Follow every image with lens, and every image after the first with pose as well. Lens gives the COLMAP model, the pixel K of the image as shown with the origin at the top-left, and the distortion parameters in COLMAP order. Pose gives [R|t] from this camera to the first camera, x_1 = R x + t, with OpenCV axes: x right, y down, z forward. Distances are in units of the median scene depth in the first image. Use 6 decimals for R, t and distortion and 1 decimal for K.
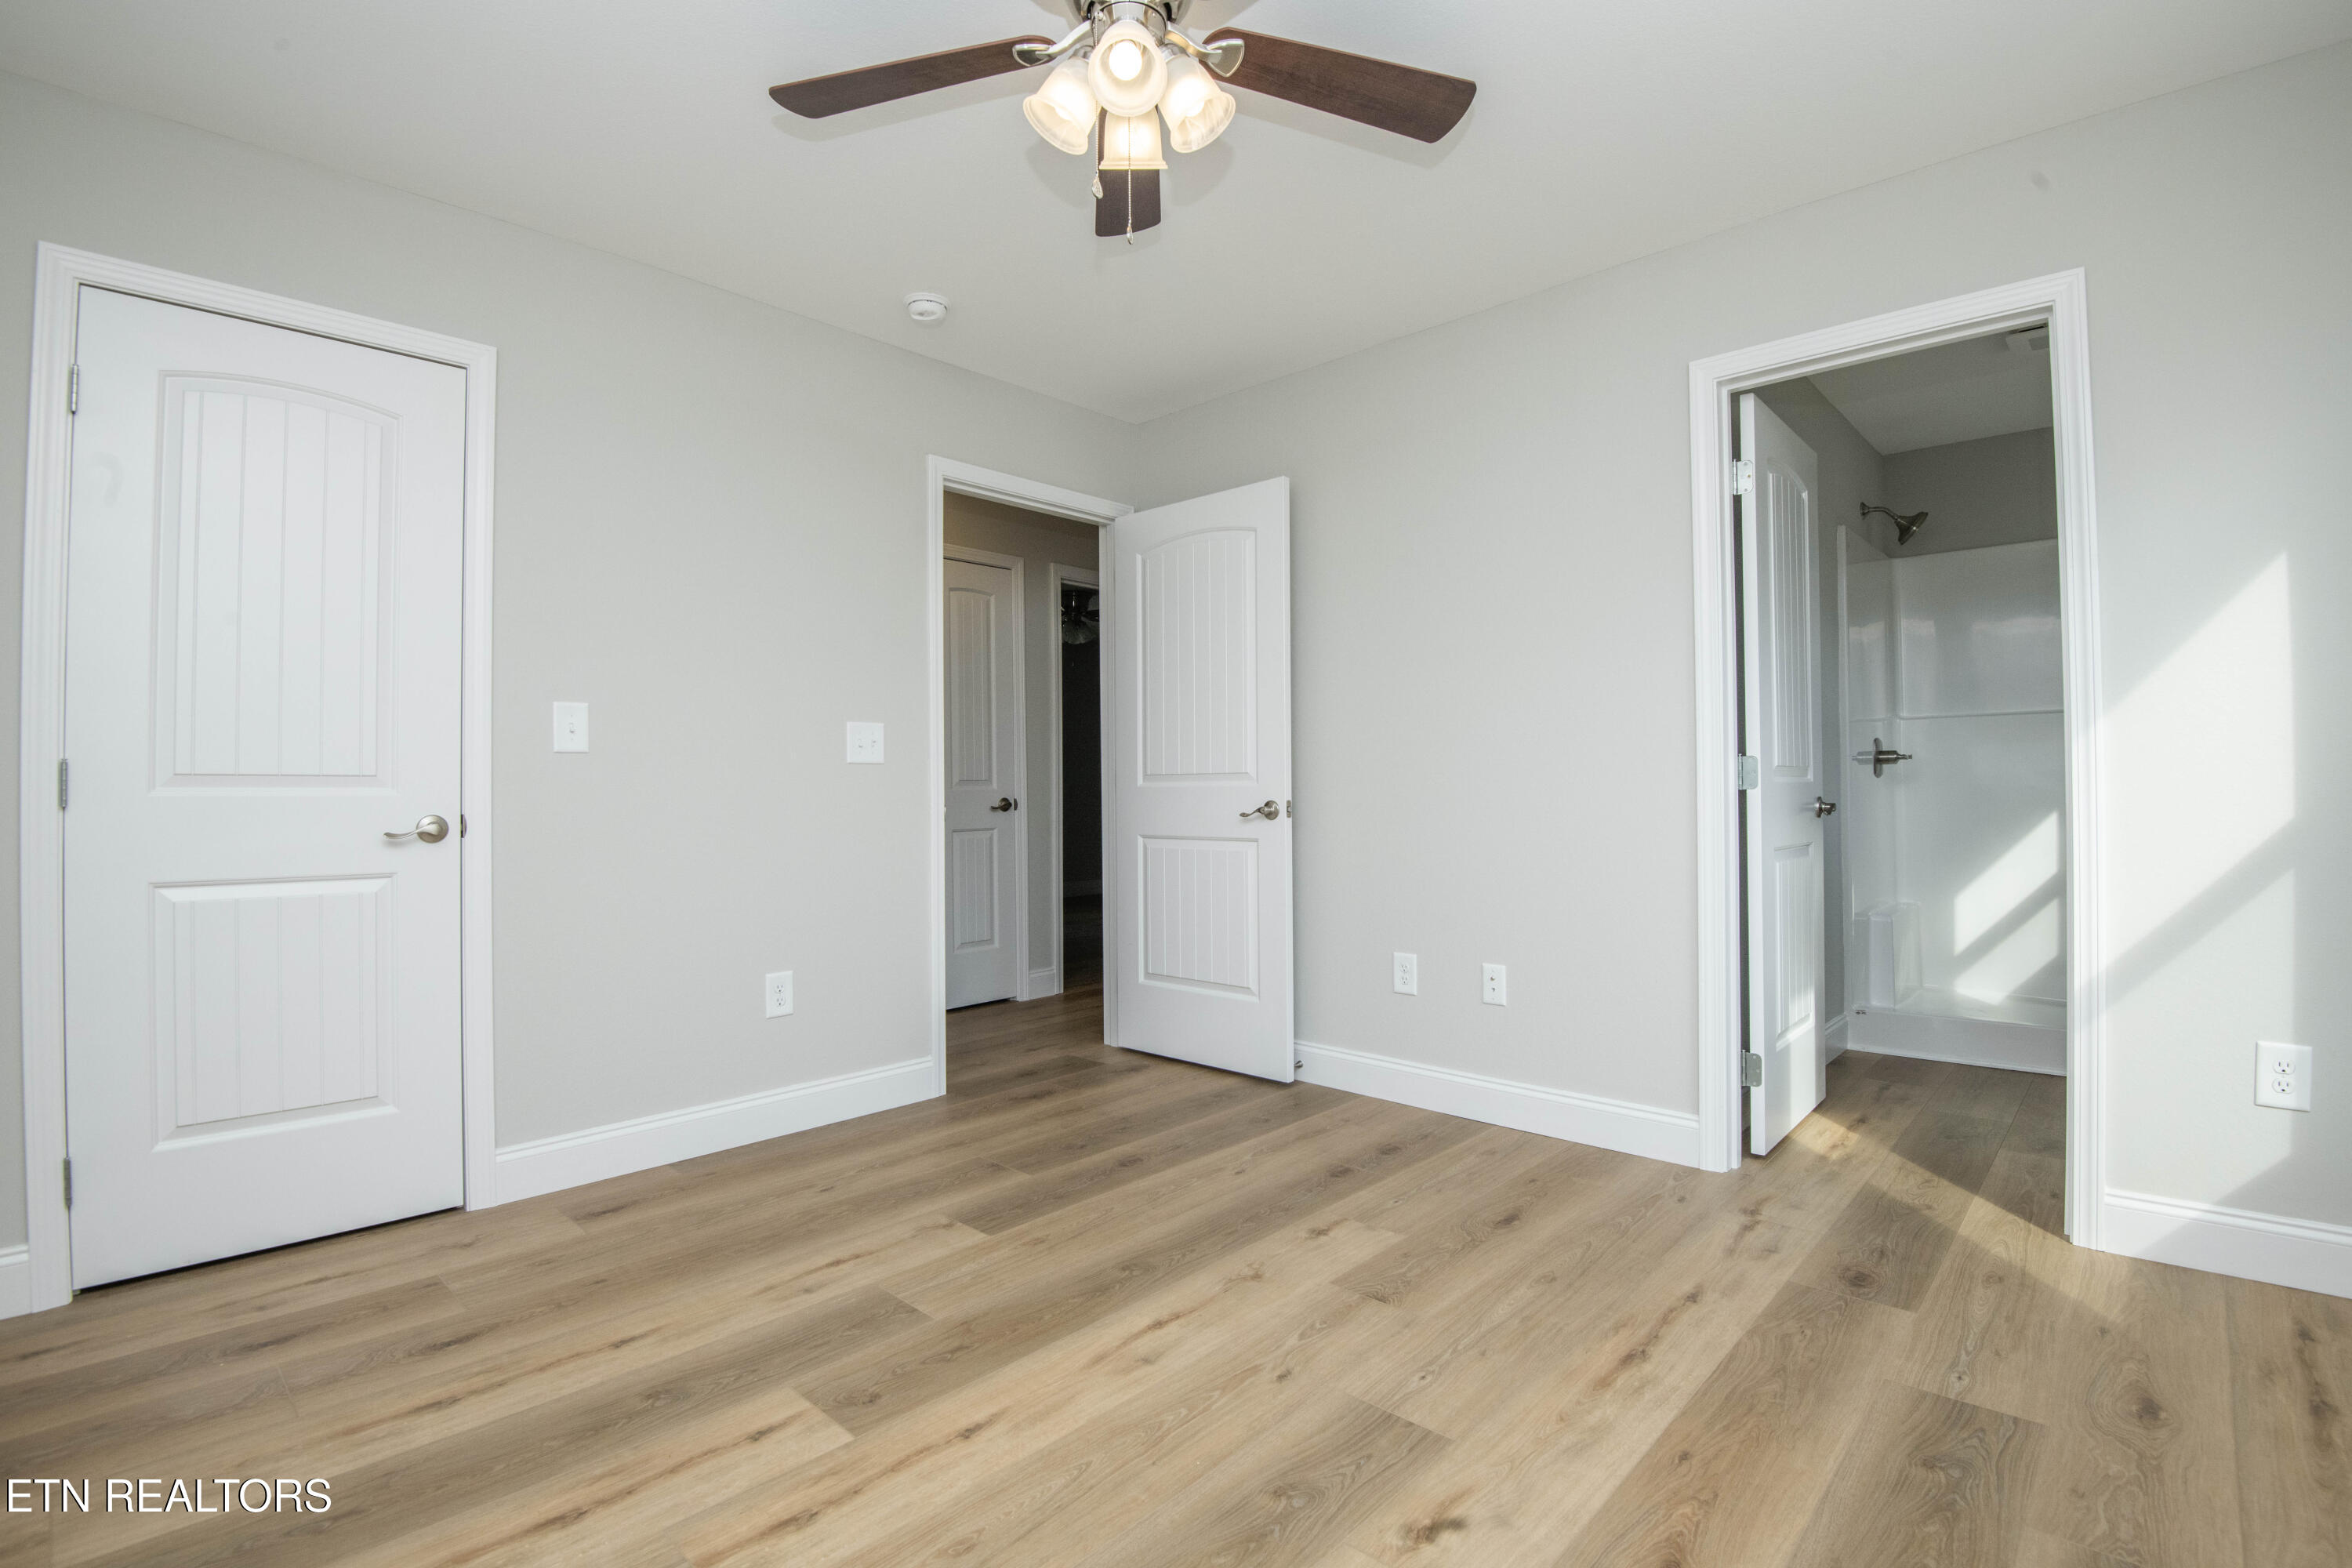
lens RADIAL K [[1099.2, 0, 1185.3], [0, 1099.2, 780.5], [0, 0, 1]] dist [-0.002230, -0.017755]
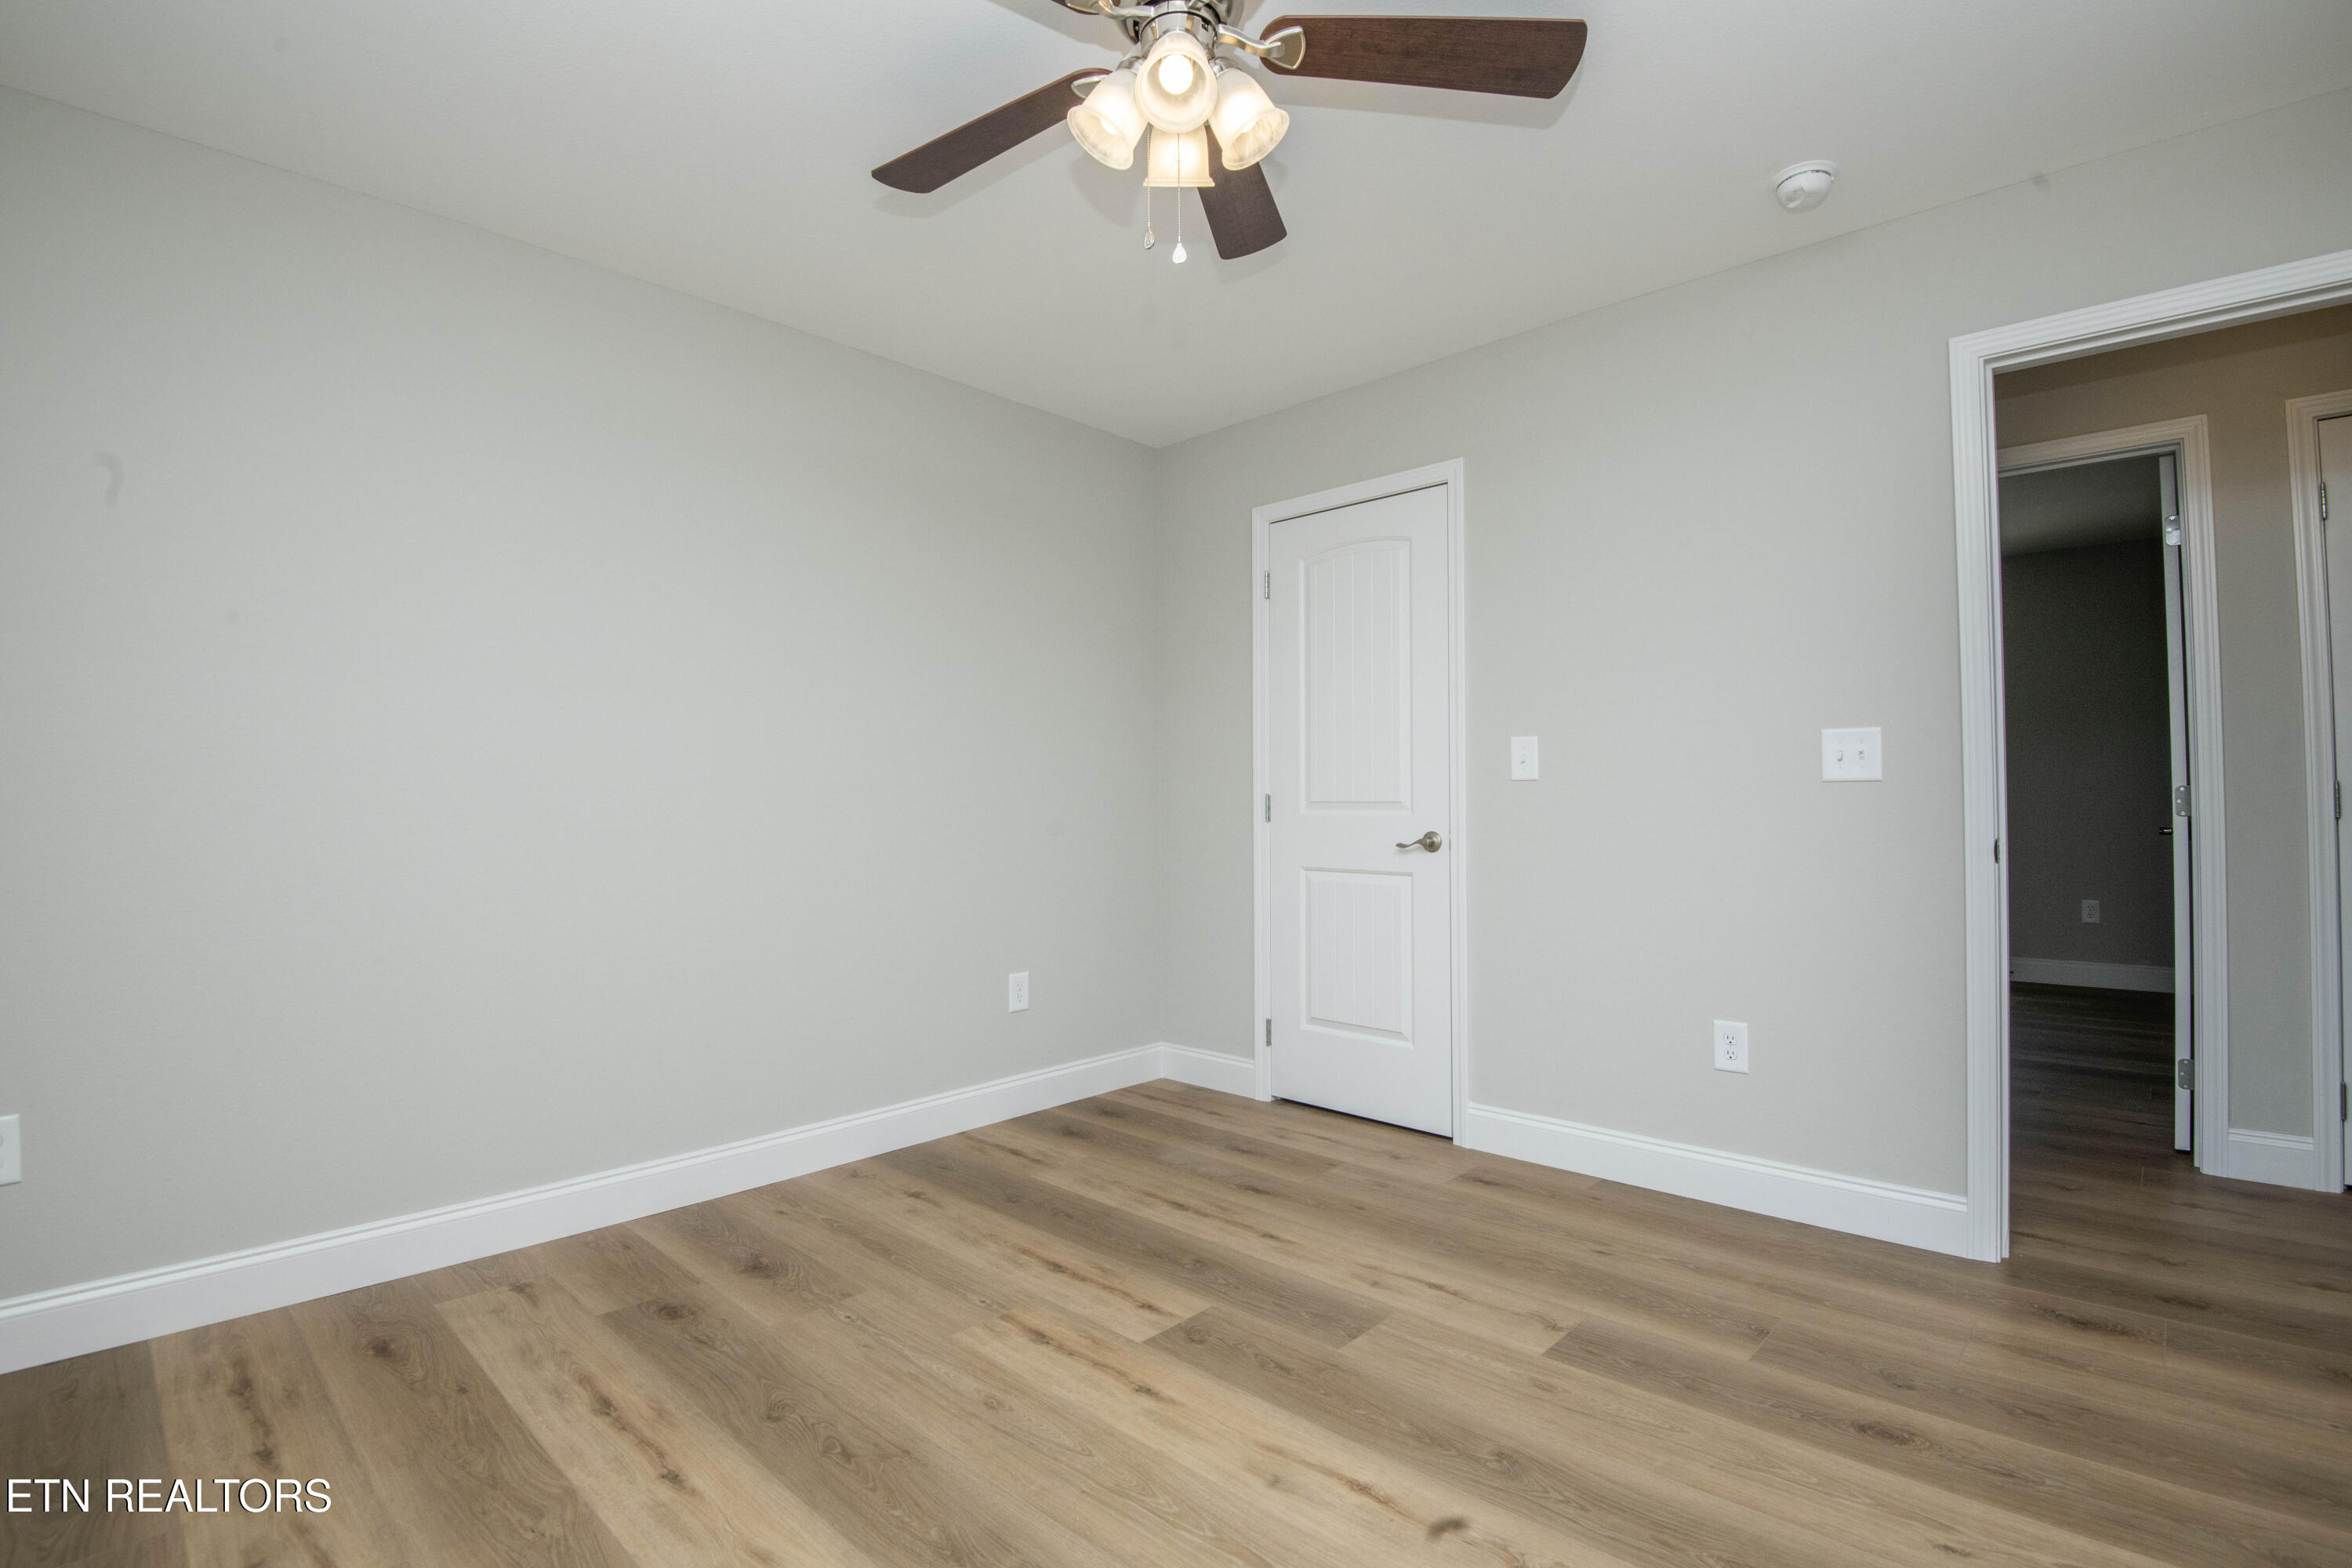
lens RADIAL K [[1099.2, 0, 1185.3], [0, 1099.2, 780.5], [0, 0, 1]] dist [-0.002230, -0.017755]
pose [[-0.006978, -0.023204, -0.999706, 0.701477], [0.010537, 0.999674, -0.023277, 0.001758], [0.999920, -0.010696, -0.006732, 0.797278]]
